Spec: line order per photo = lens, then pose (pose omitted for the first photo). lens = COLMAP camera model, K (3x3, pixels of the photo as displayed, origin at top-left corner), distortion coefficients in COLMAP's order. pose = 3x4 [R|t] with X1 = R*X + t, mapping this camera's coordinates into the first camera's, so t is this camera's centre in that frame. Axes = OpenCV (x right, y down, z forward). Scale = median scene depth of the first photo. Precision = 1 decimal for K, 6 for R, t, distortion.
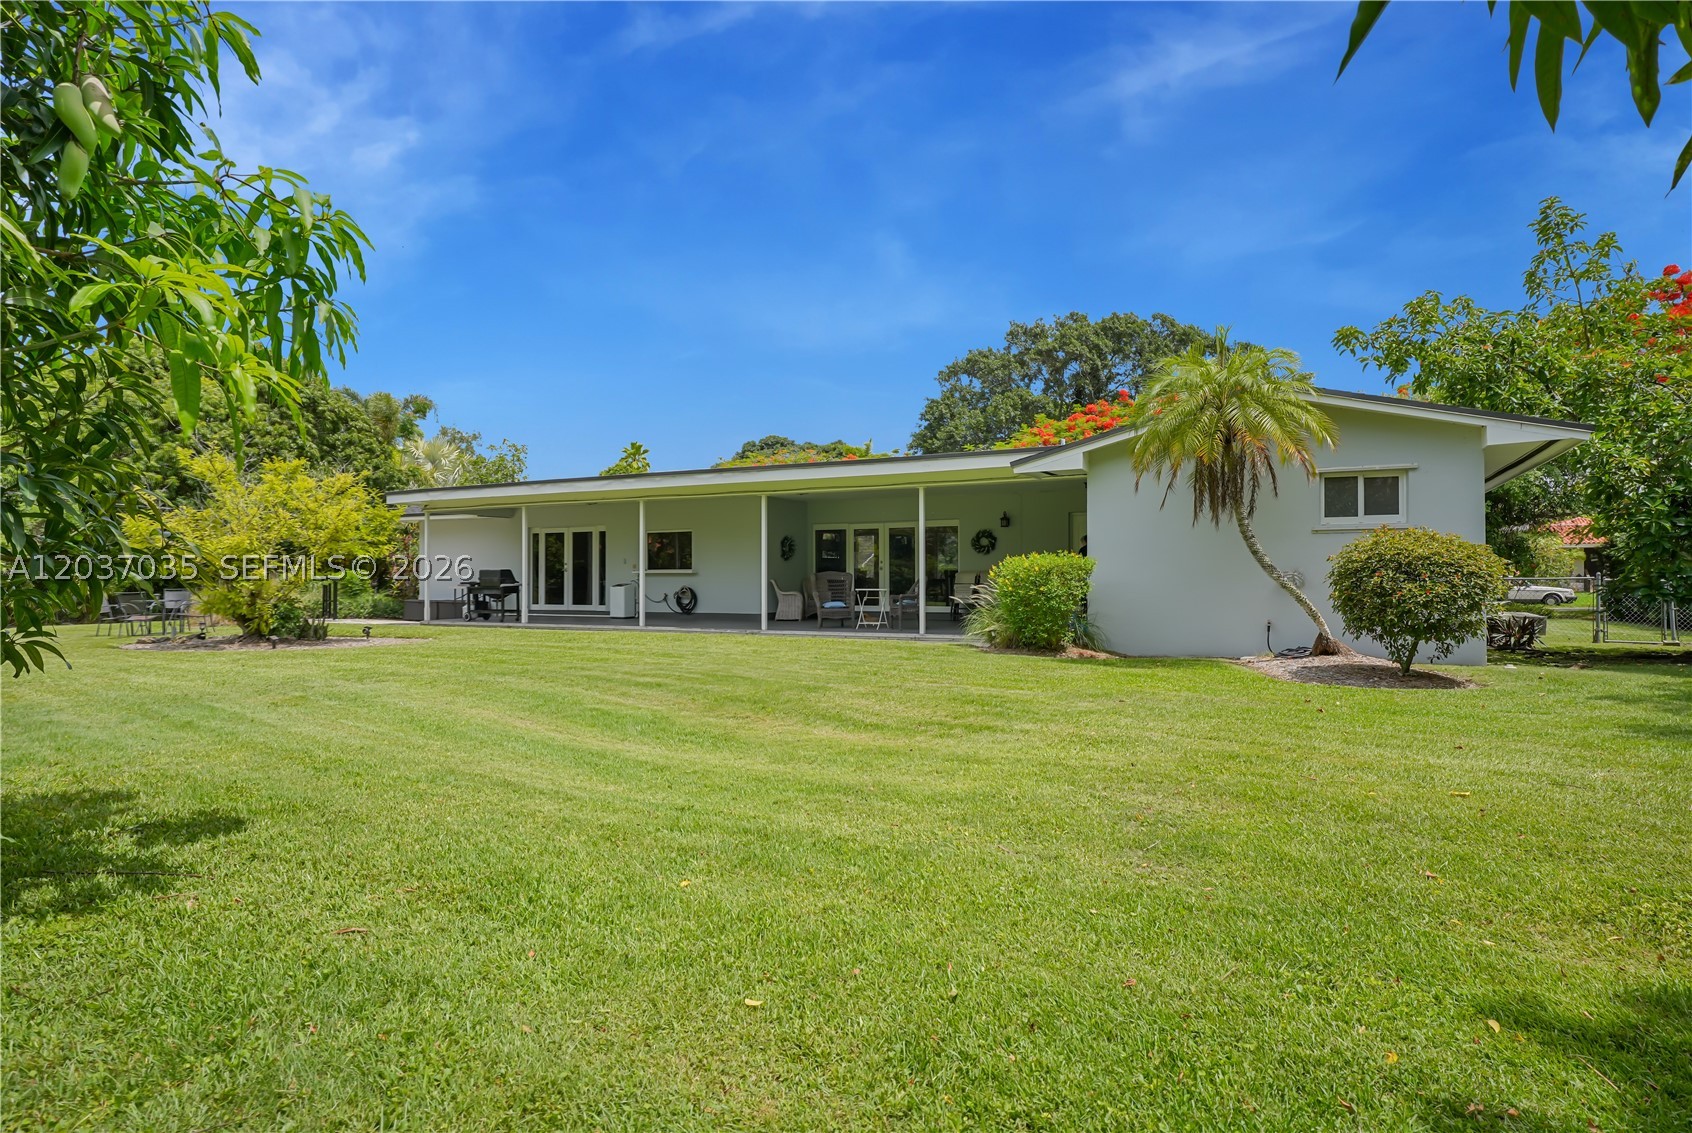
lens RADIAL K [[938.8, 0, 842.7], [0, 938.8, 566.1], [0, 0, 1]] dist [-0.006591, -0.002262]
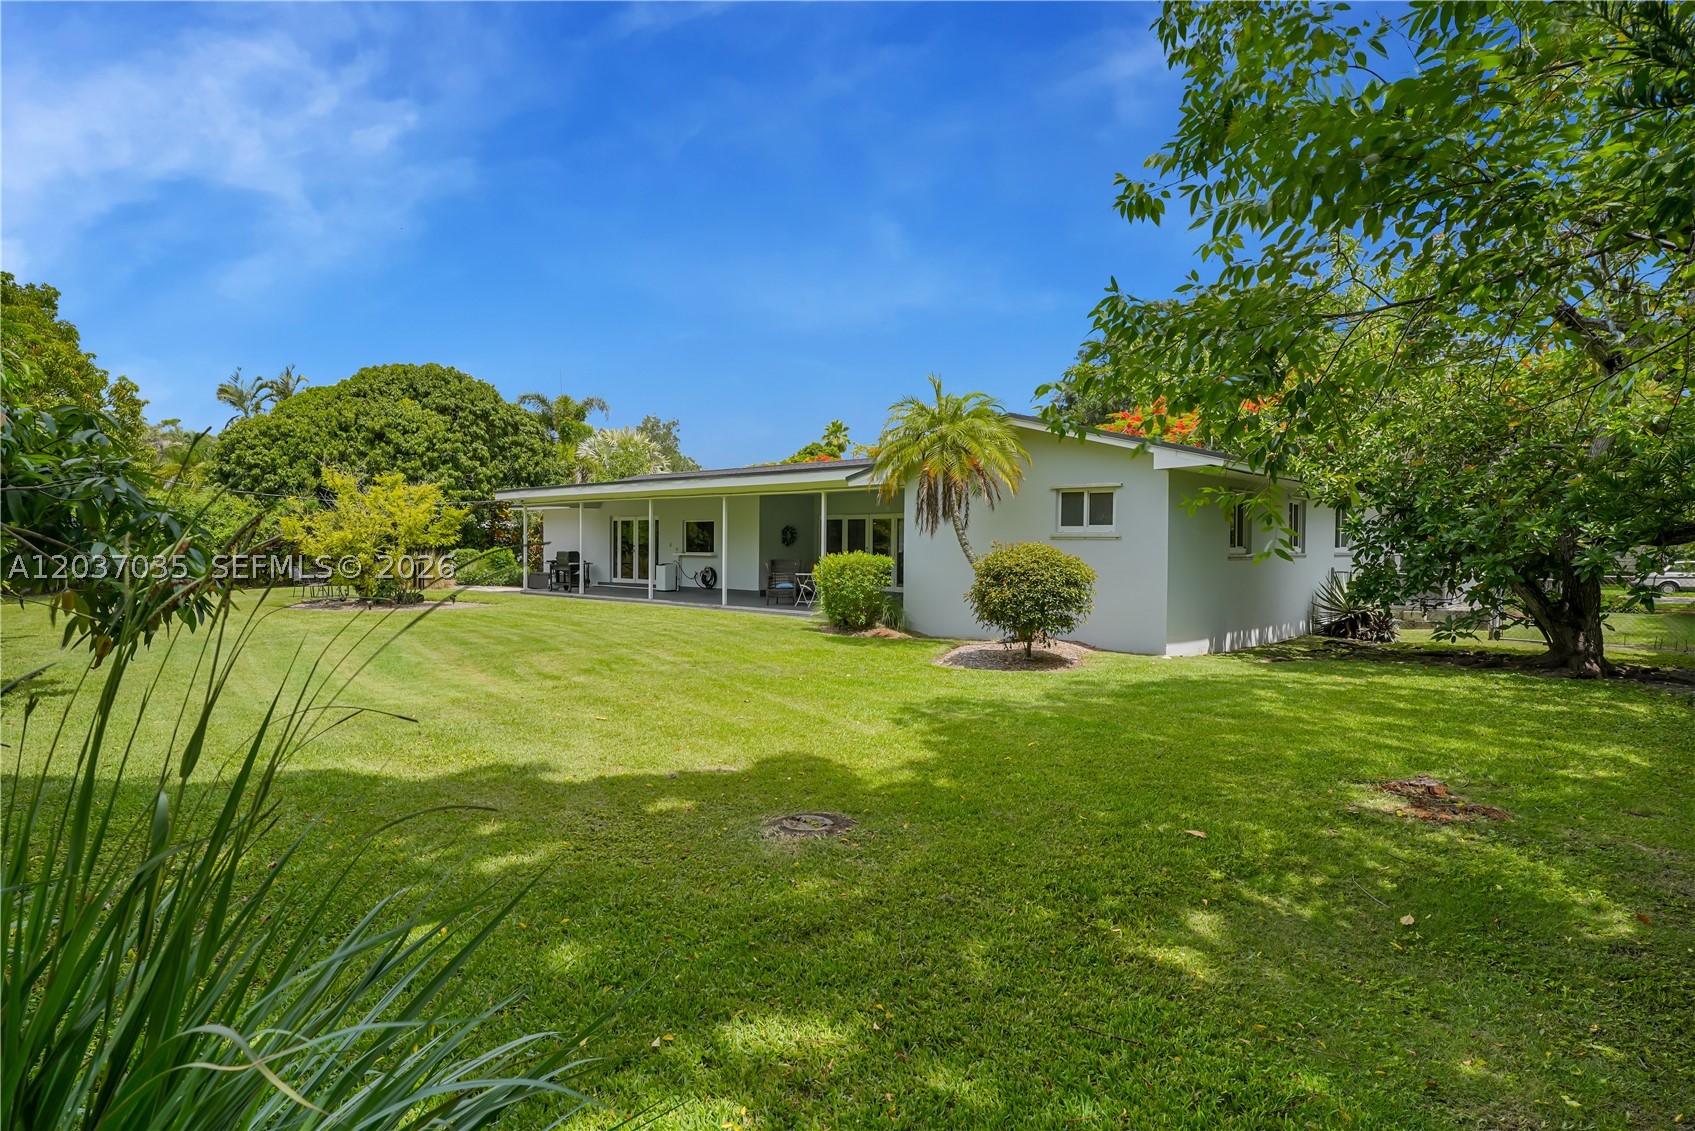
lens RADIAL K [[940.4, 0, 849.2], [0, 940.4, 576.2], [0, 0, 1]] dist [-0.006591, -0.002262]
pose [[0.963413, 0.019090, -0.267342, 0.336651], [-0.006607, 0.998849, 0.047516, -0.025285], [0.267941, -0.044012, 0.962429, -0.130716]]
